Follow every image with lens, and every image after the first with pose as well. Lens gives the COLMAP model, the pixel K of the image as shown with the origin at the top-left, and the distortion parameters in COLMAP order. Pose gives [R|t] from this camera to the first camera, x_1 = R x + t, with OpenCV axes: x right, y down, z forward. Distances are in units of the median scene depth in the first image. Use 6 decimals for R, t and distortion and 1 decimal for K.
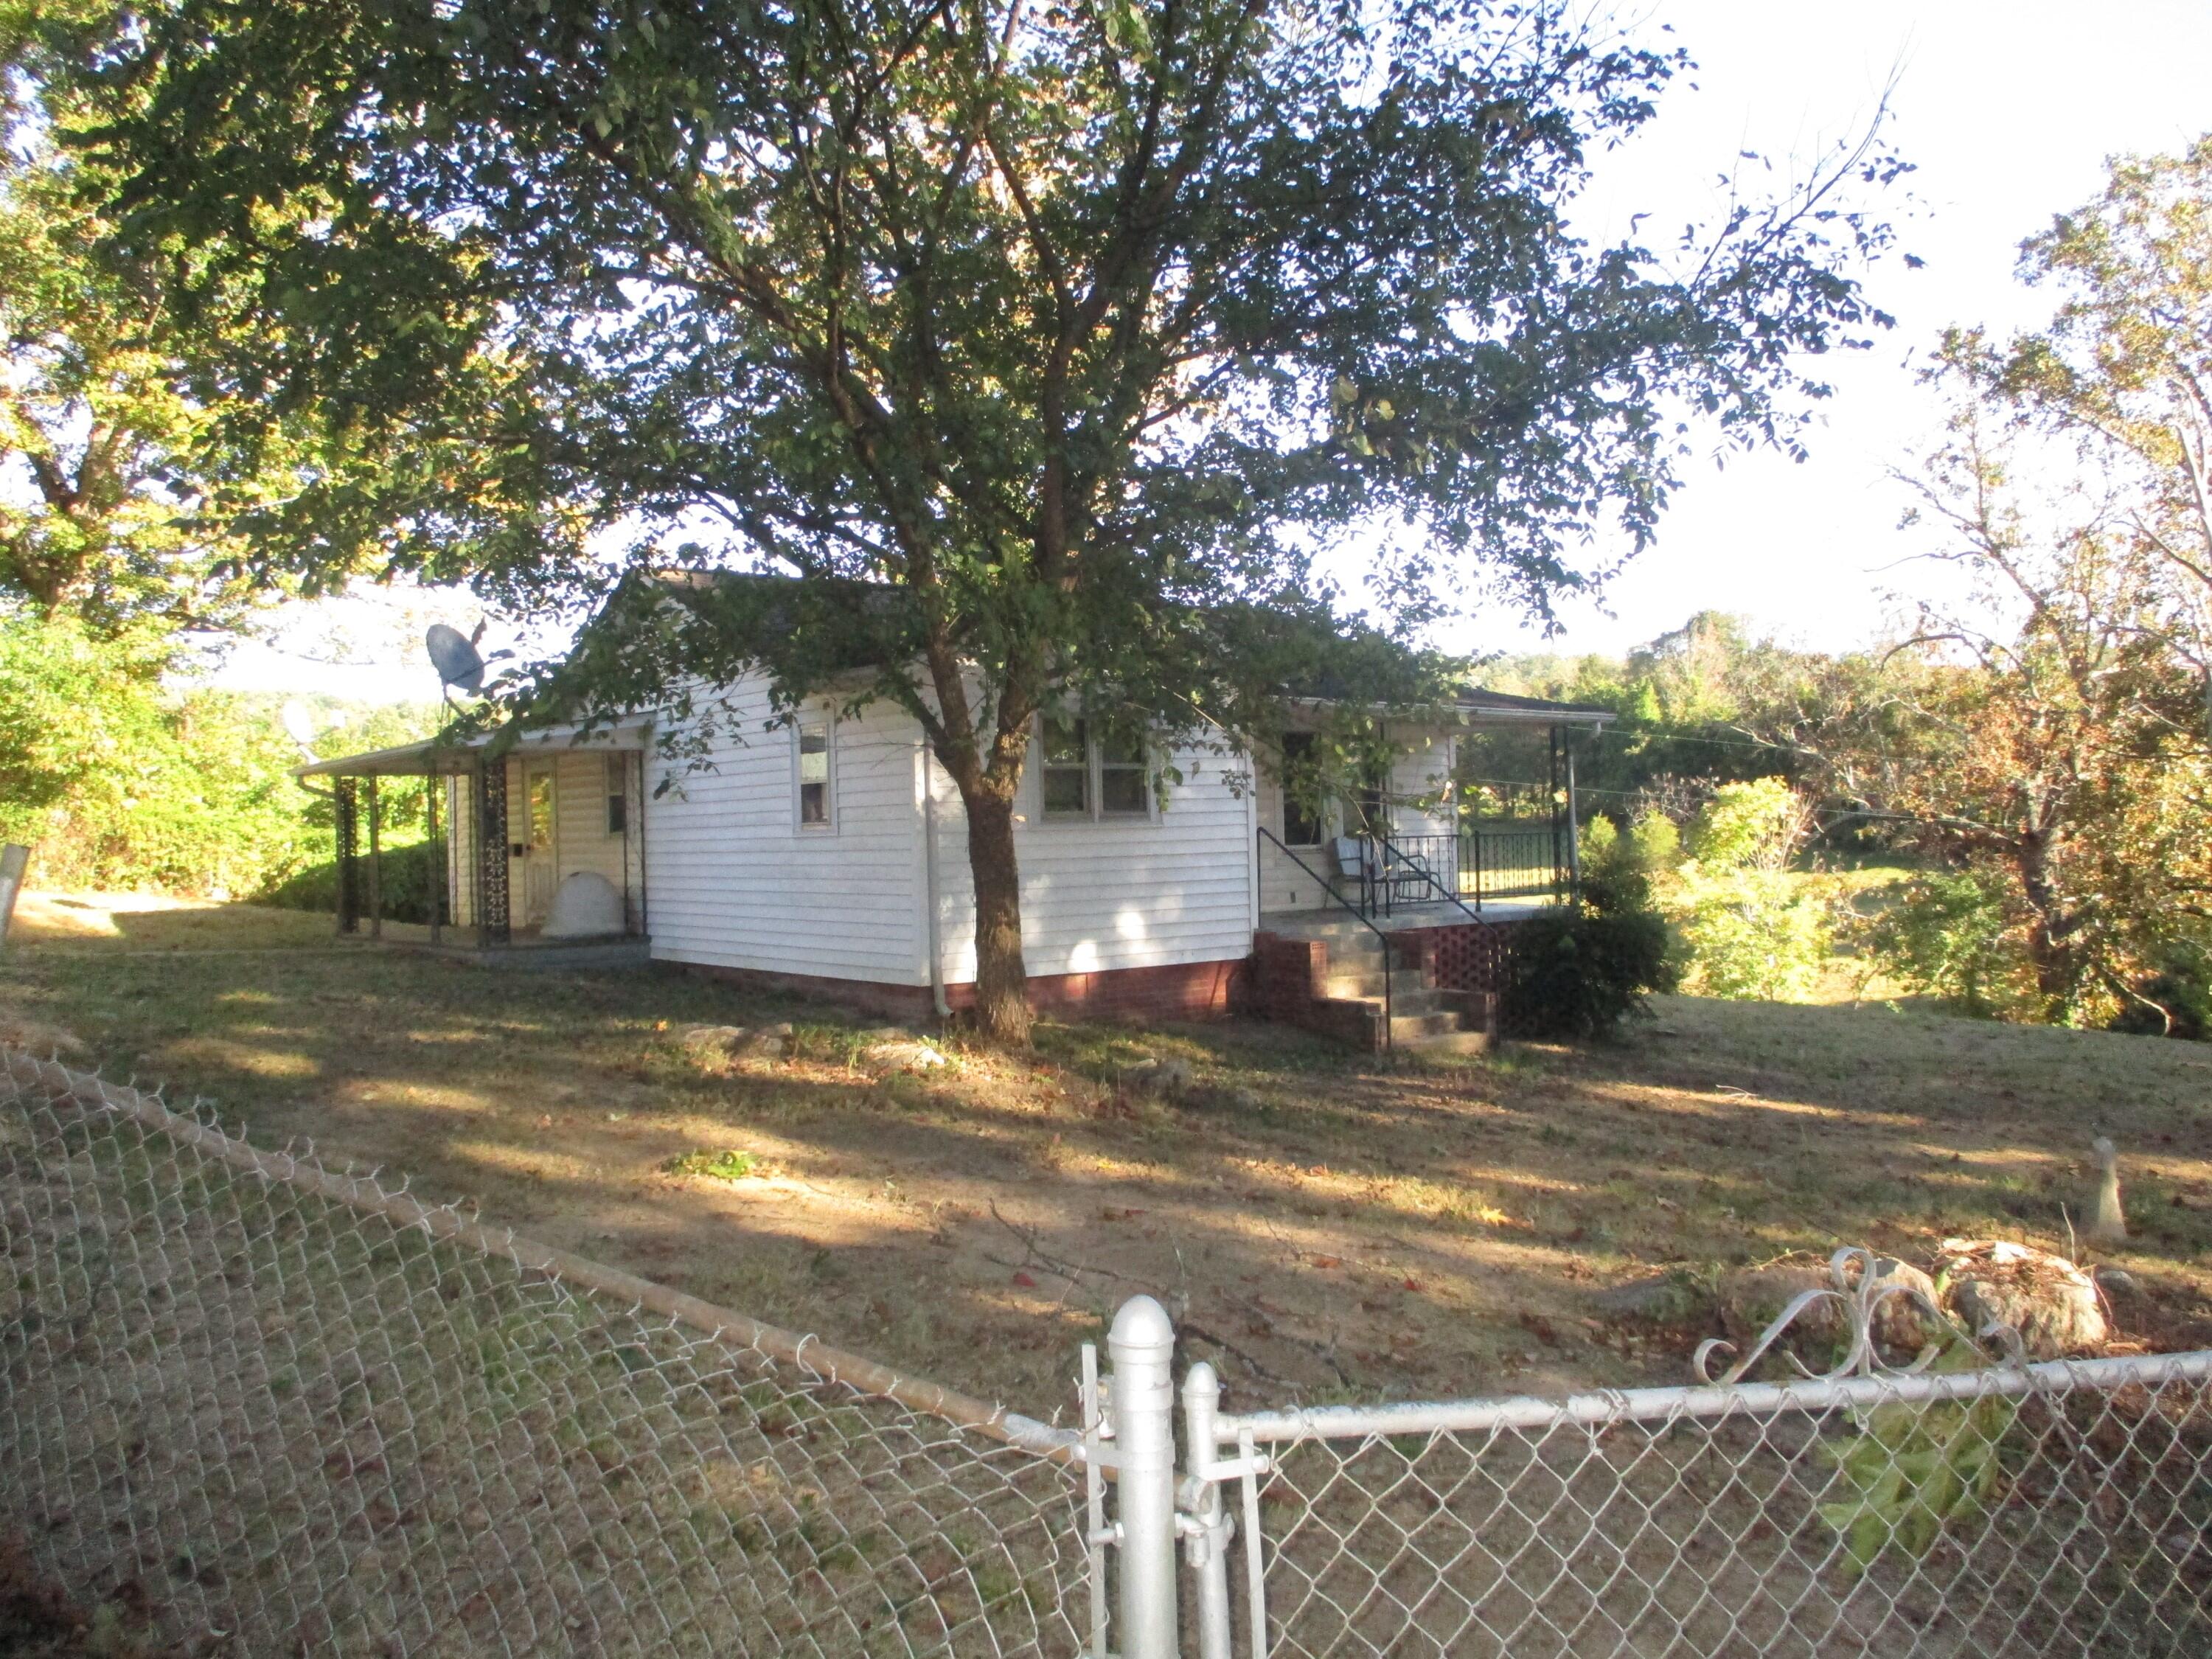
lens RADIAL K [[1775.1, 0, 1103.7], [0, 1775.1, 834.1], [0, 0, 1]] dist [-0.005330, 0.004308]
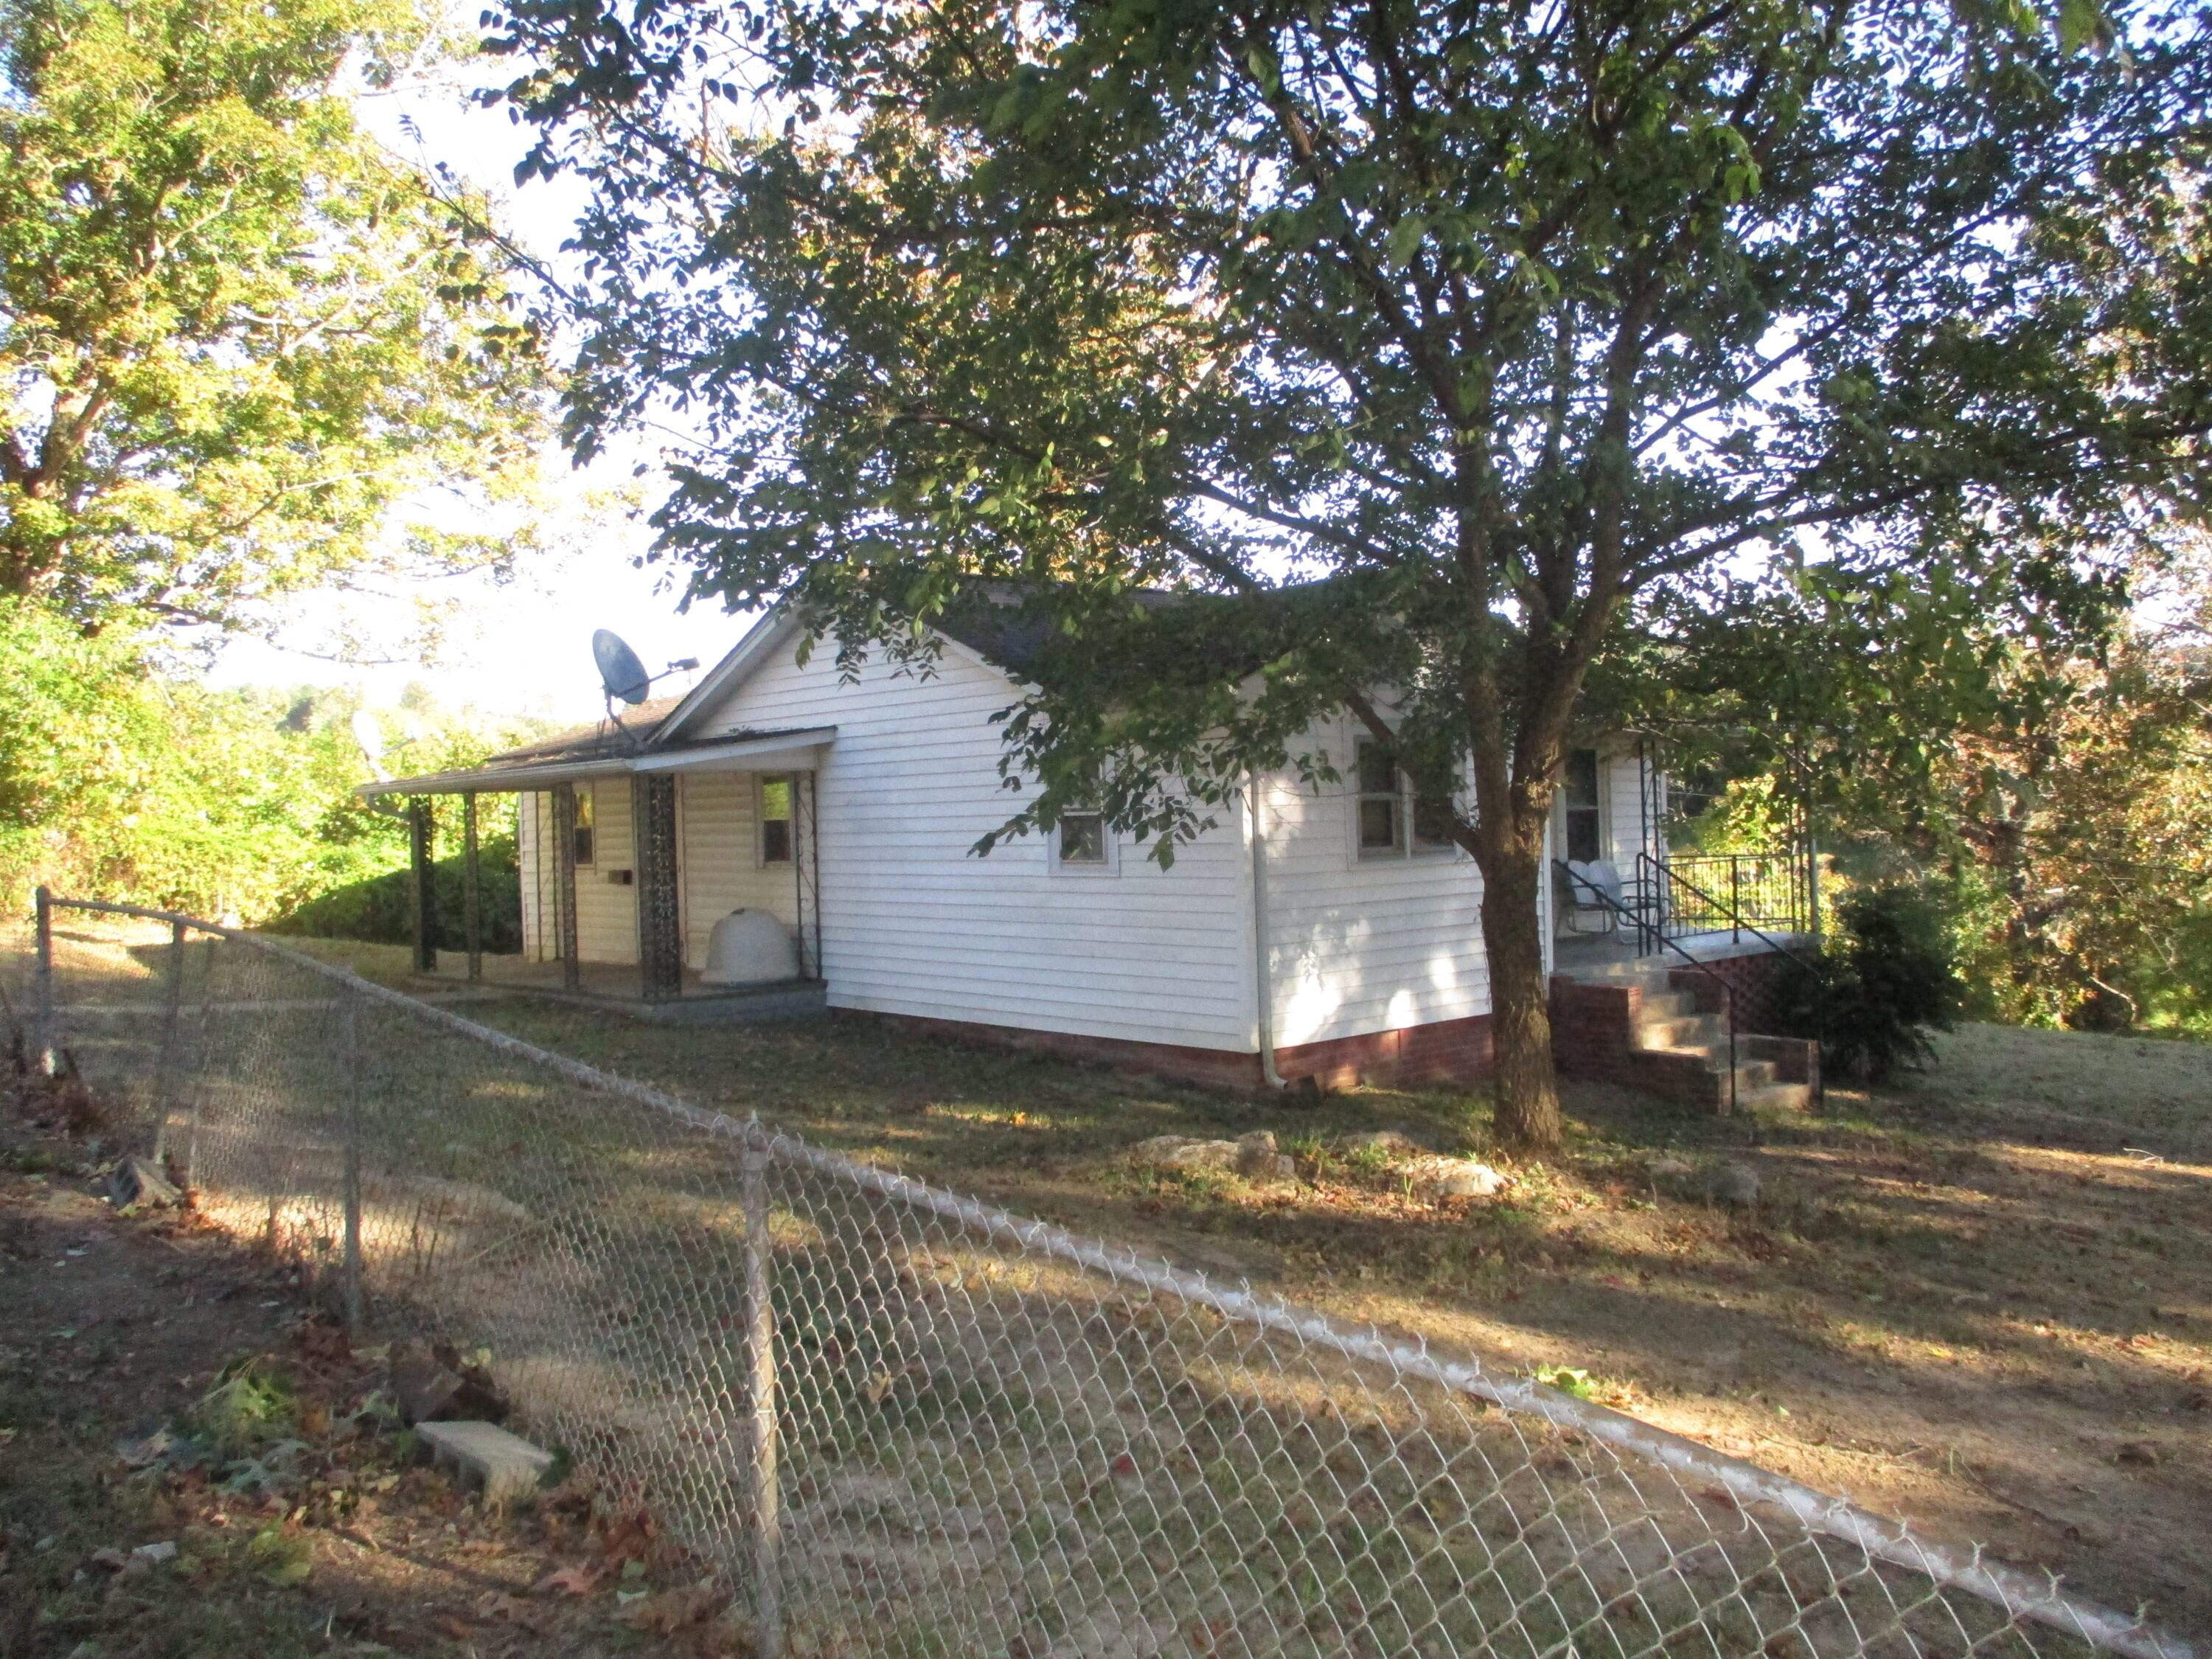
lens RADIAL K [[1775.1, 0, 1108.3], [0, 1775.1, 823.9], [0, 0, 1]] dist [-0.005330, 0.004308]
pose [[0.996904, -0.005840, 0.078412, -0.138357], [0.005568, 0.999978, 0.003694, -0.017400], [-0.078432, -0.003246, 0.996914, 0.079128]]
